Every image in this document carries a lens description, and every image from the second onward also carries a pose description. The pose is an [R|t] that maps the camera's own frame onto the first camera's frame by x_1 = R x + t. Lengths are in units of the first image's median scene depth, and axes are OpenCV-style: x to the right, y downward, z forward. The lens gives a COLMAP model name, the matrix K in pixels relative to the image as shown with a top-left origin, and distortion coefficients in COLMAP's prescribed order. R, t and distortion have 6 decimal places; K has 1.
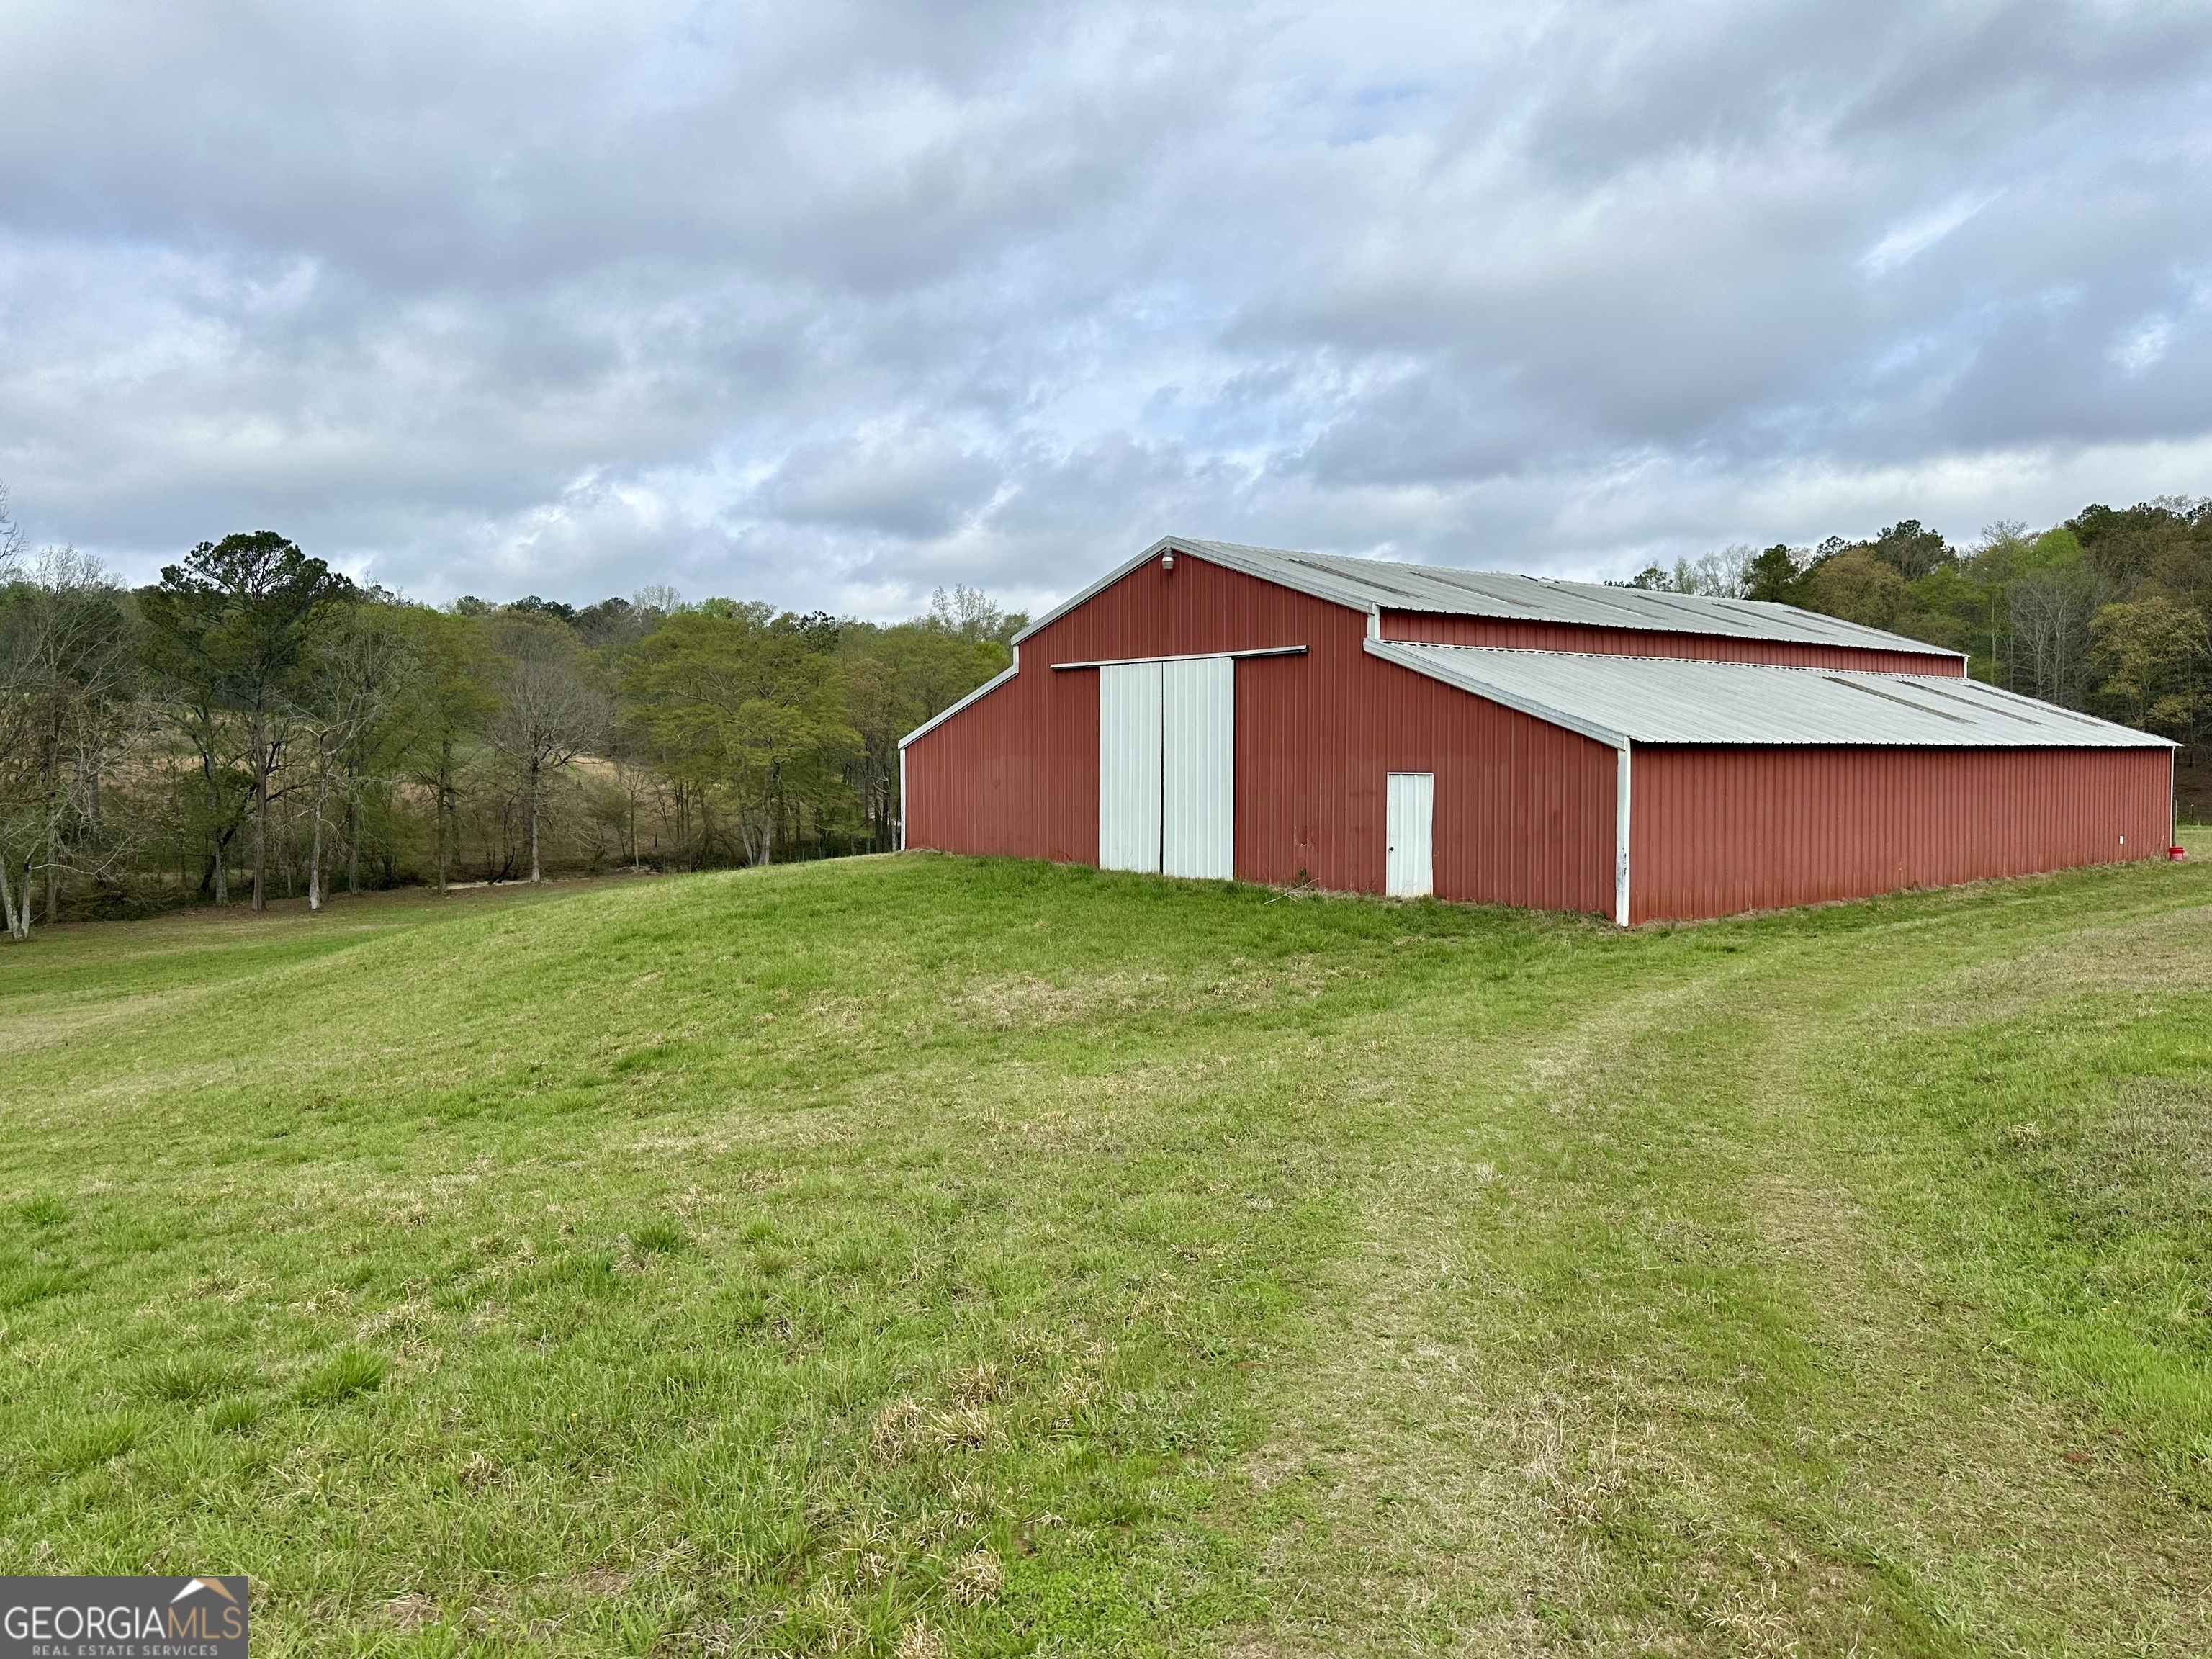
lens RADIAL K [[1533.7, 0, 1106.0], [0, 1533.7, 829.5], [0, 0, 1]] dist [0.166970, -0.199162]
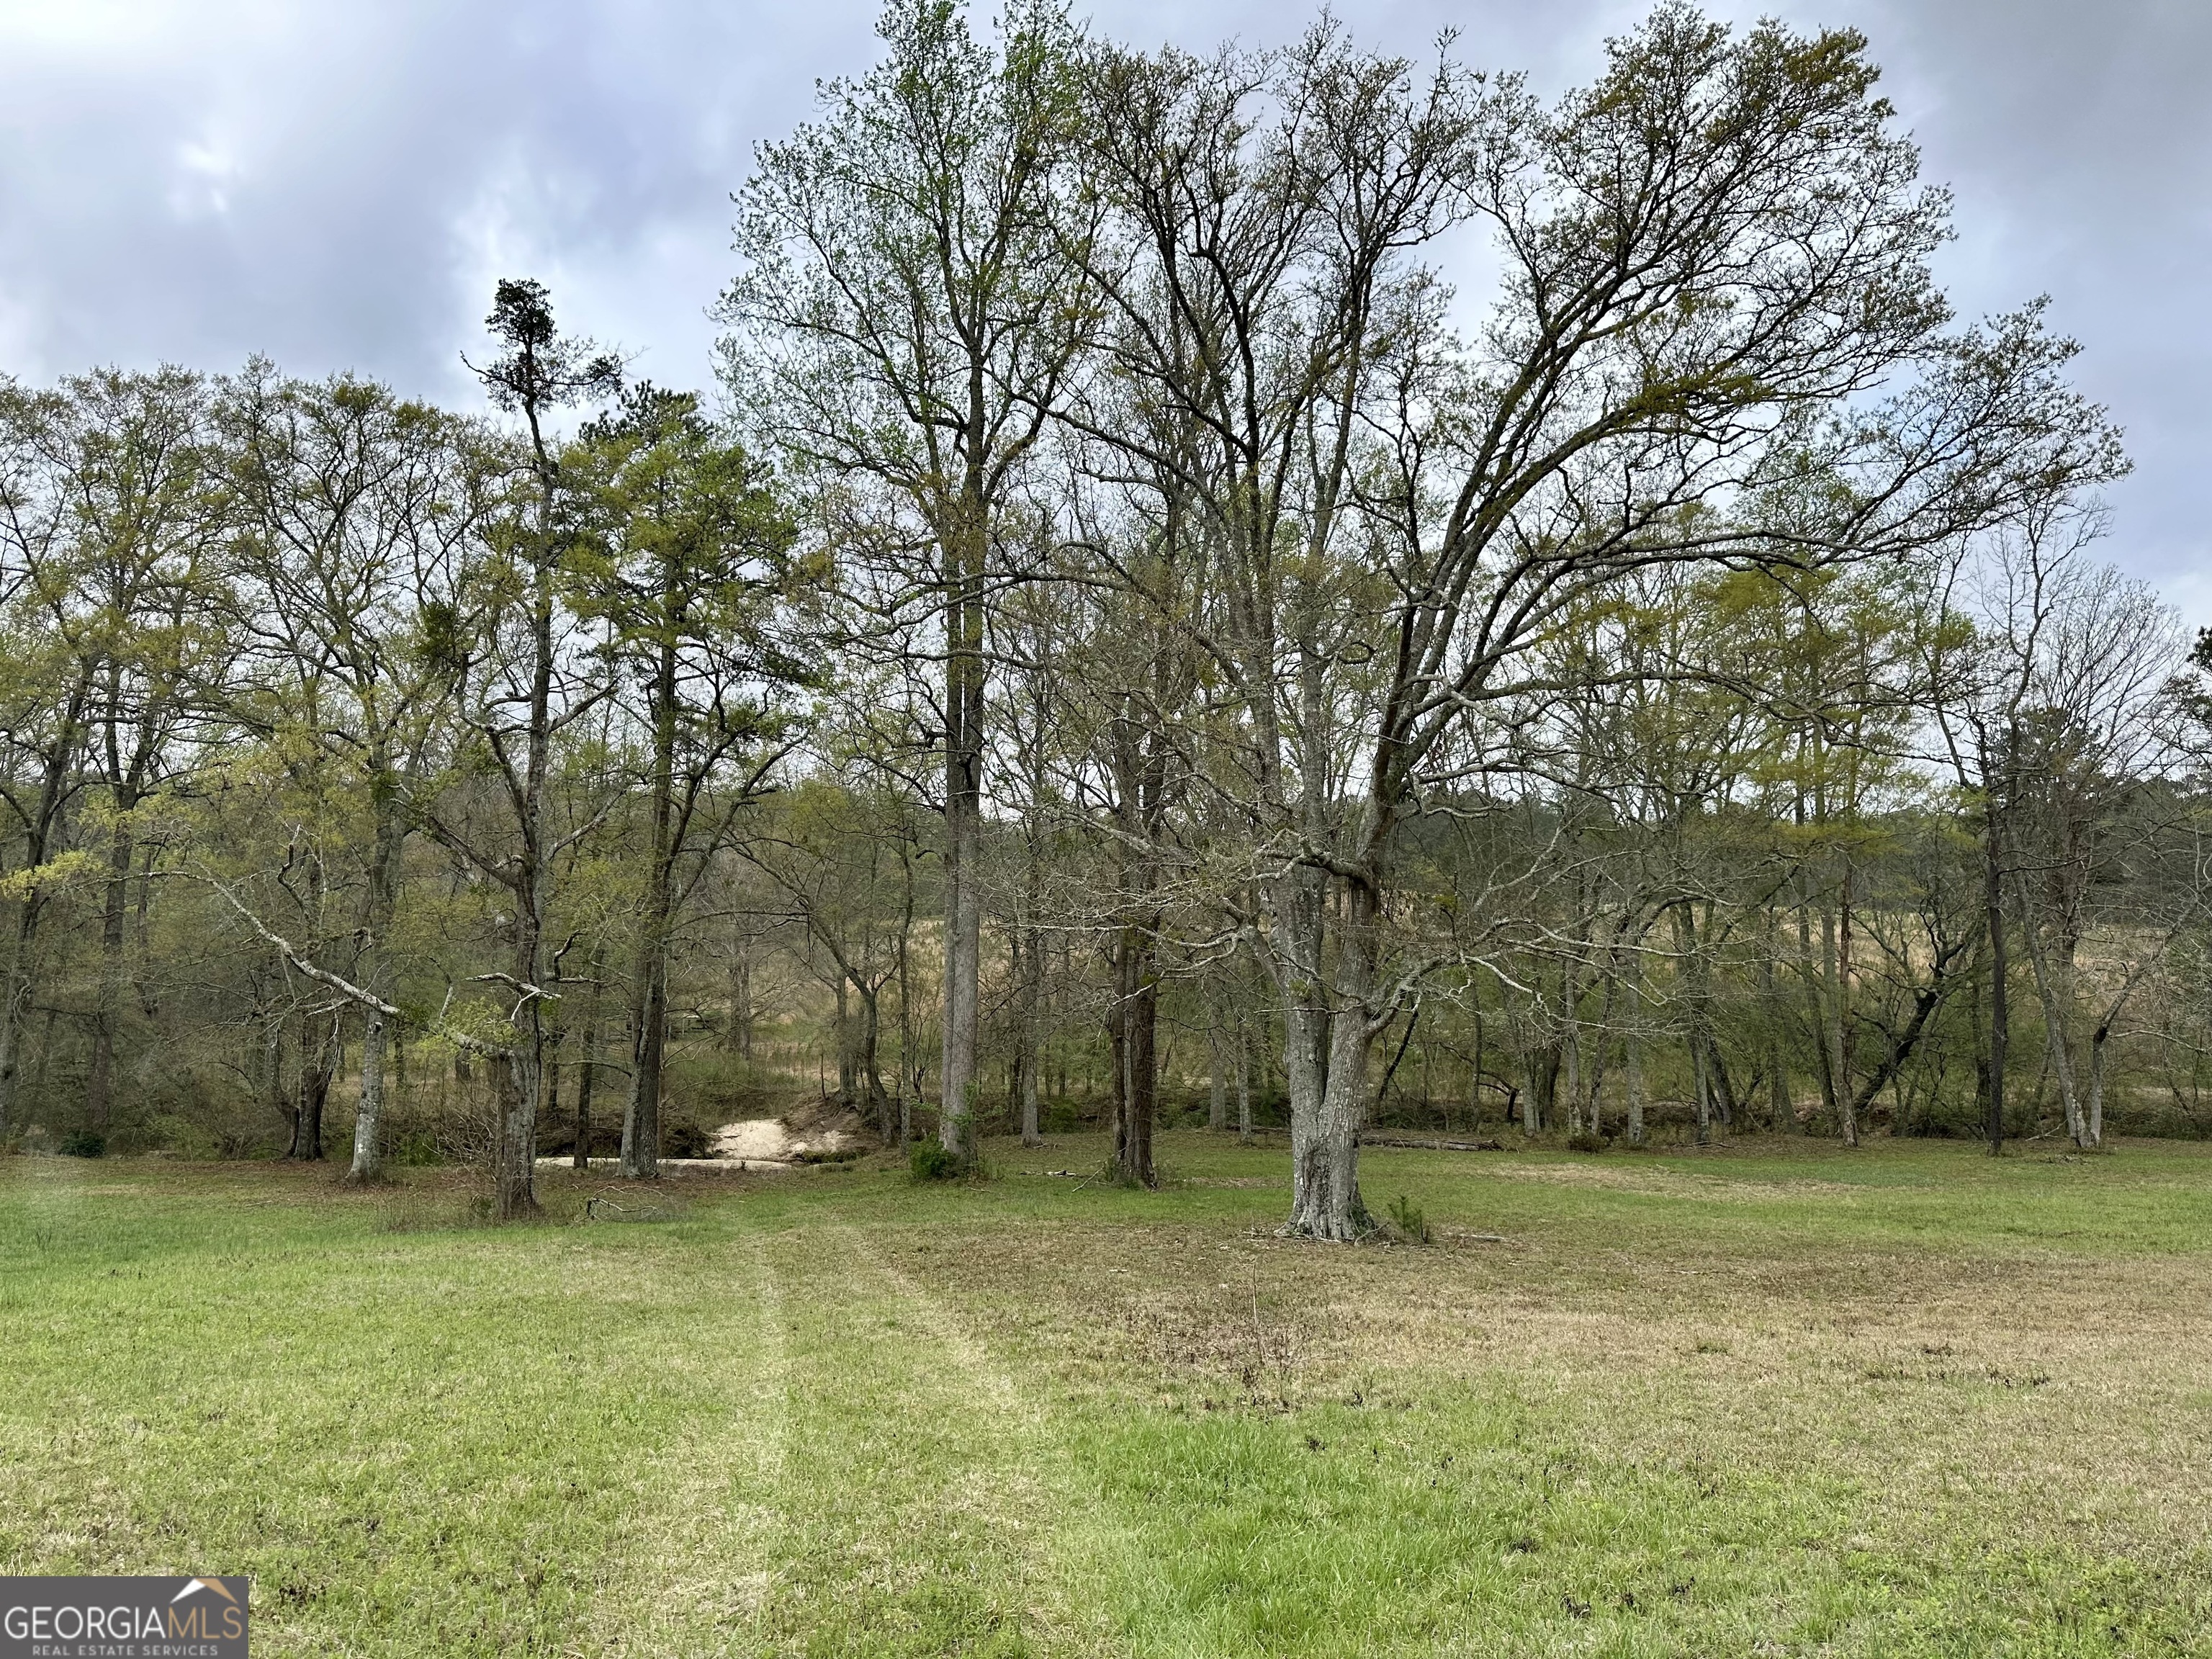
lens RADIAL K [[1533.7, 0, 1106.0], [0, 1533.7, 829.5], [0, 0, 1]] dist [0.166970, -0.199162]
pose [[0.564476, -0.091411, -0.820373, -0.299212], [-0.047183, 0.988651, -0.142628, 0.042228], [0.824100, 0.119218, 0.553756, 0.241694]]
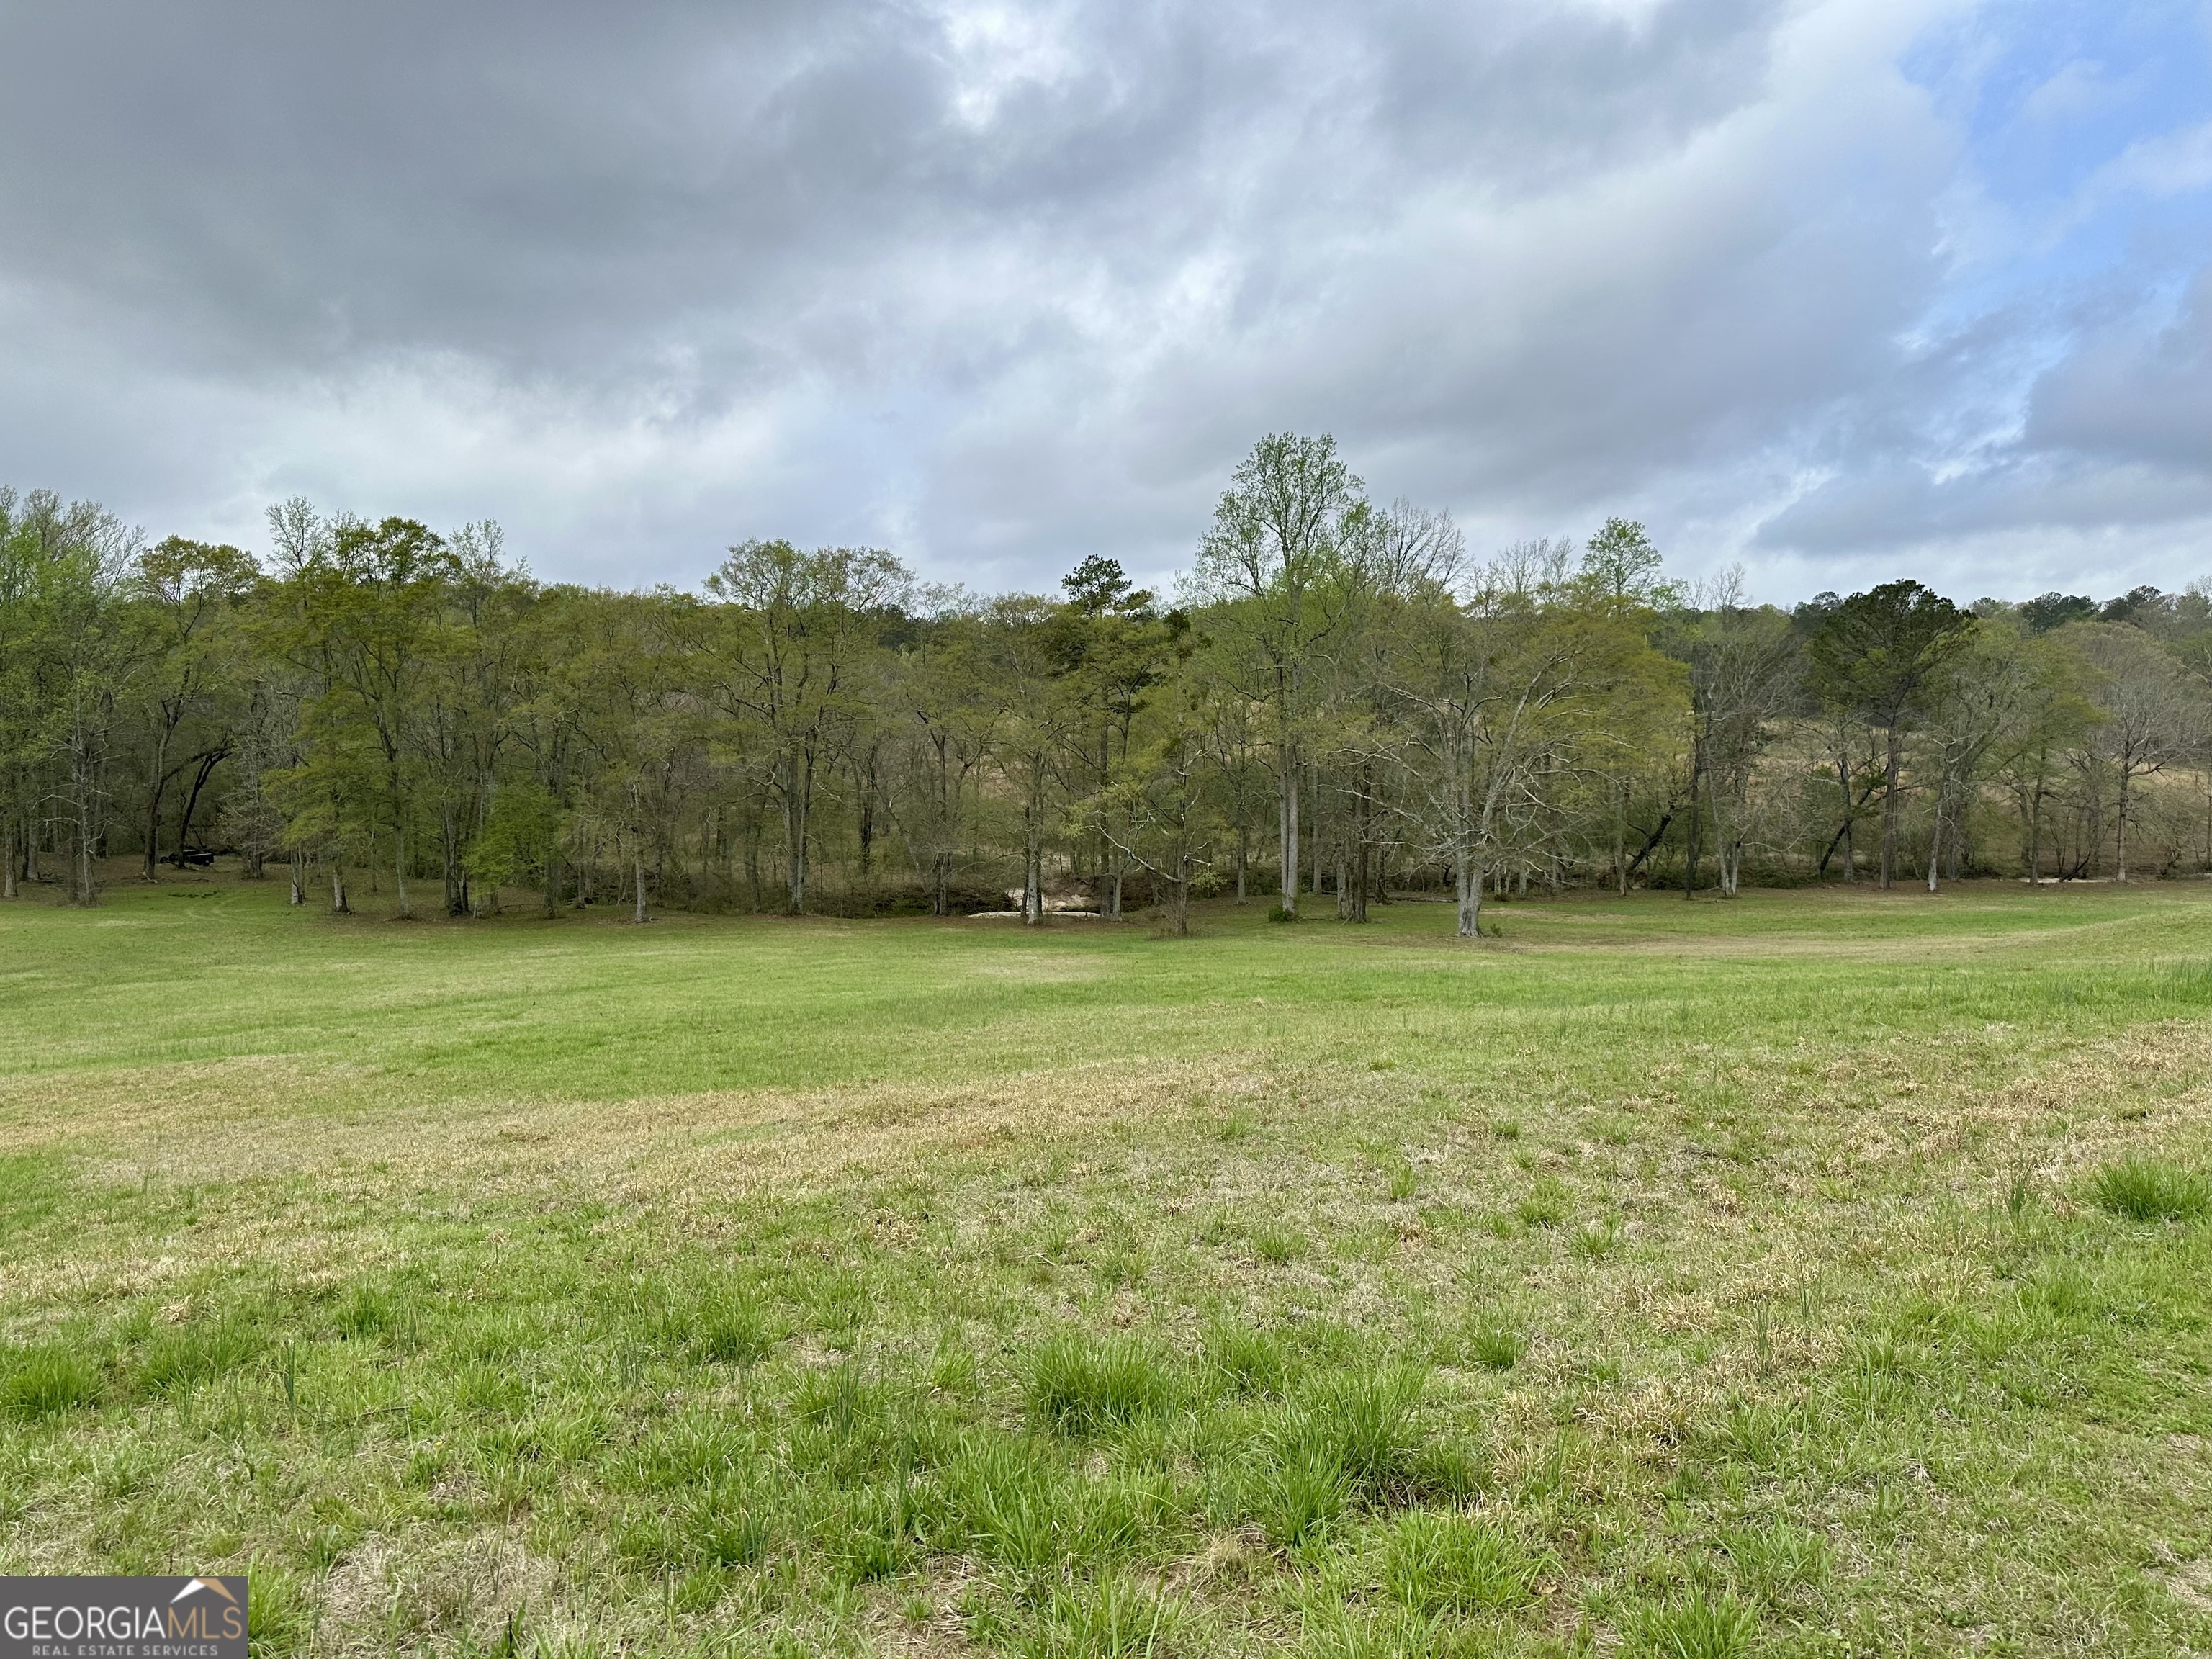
lens RADIAL K [[1533.7, 0, 1106.0], [0, 1533.7, 829.5], [0, 0, 1]] dist [0.166970, -0.199162]
pose [[0.655339, 0.039509, -0.754301, -0.007101], [-0.039009, 0.999069, 0.018438, 0.006164], [0.754327, 0.017342, 0.656270, -0.255996]]
